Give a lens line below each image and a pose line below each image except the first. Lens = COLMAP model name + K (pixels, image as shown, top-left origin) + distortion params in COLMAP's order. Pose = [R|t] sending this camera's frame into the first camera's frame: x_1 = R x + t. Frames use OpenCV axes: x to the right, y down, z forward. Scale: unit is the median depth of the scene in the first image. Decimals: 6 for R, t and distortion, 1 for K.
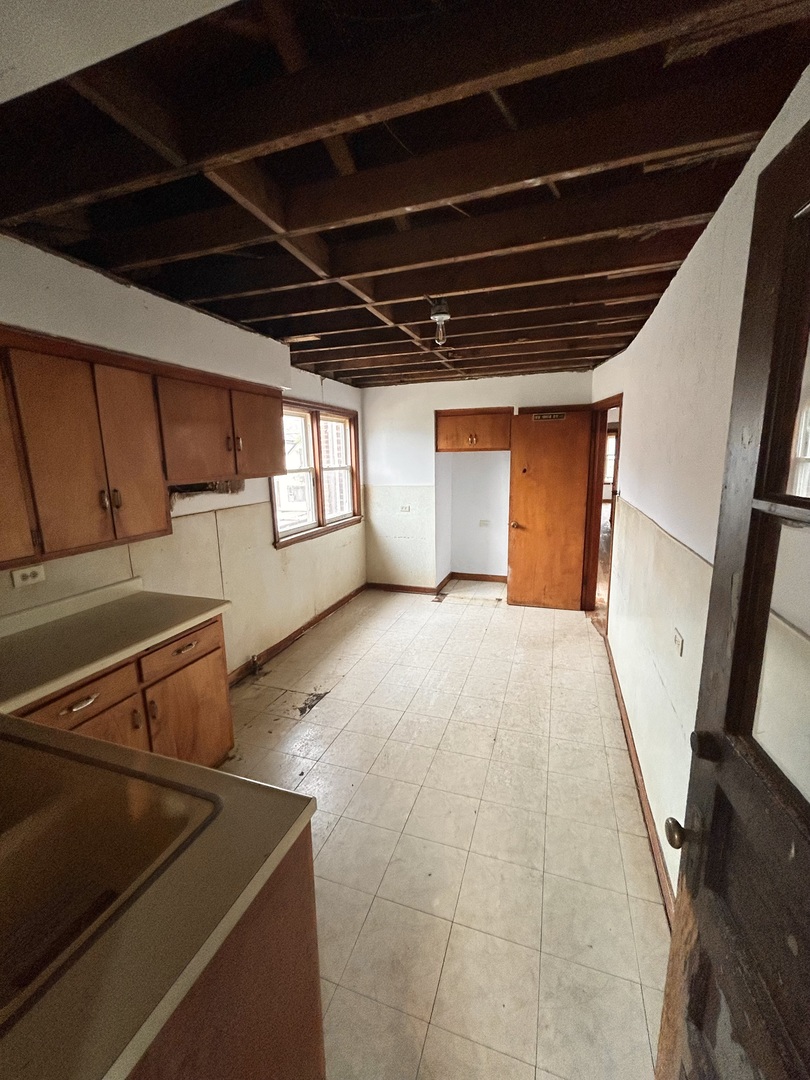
lens RADIAL K [[439.3, 0, 404.8], [0, 439.3, 538.3], [0, 0, 1]] dist [0.002741, 0.000120]
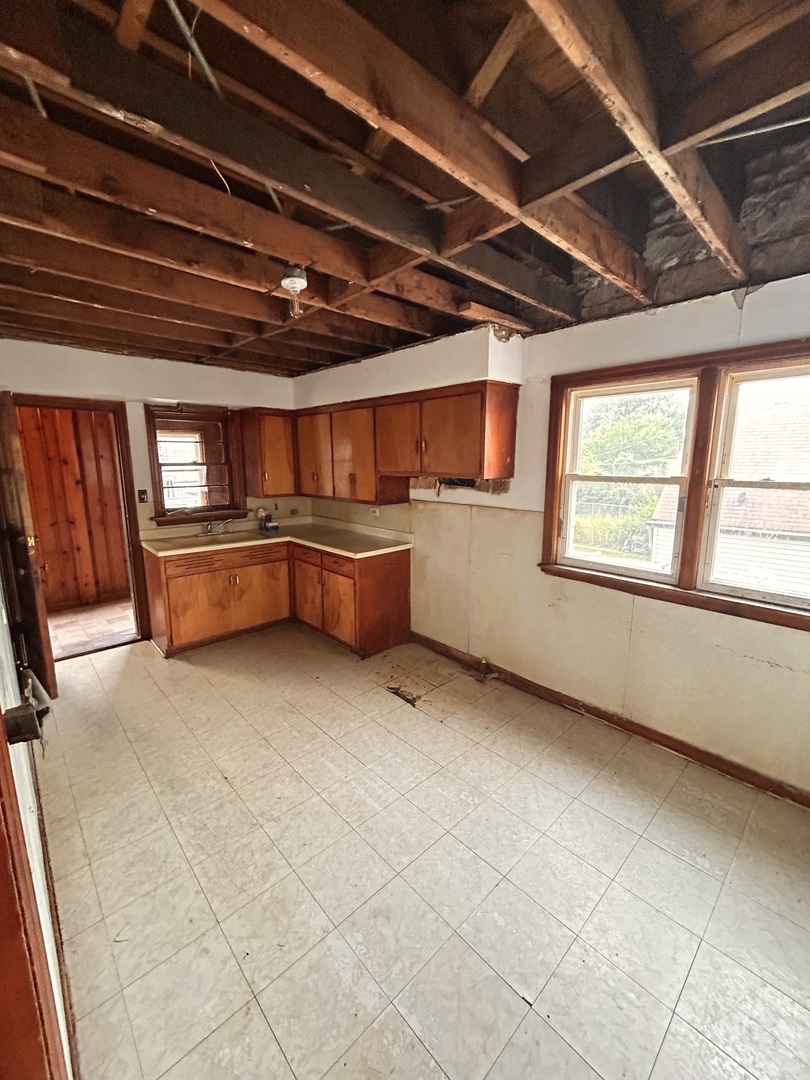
lens RADIAL K [[439.3, 0, 404.9], [0, 439.3, 538.0], [0, 0, 1]] dist [0.002741, 0.000120]
pose [[-0.466547, 0.175843, -0.866841, 0.614362], [-0.155796, 0.948378, 0.276235, -0.262227], [0.870667, 0.263928, -0.415068, 1.324344]]
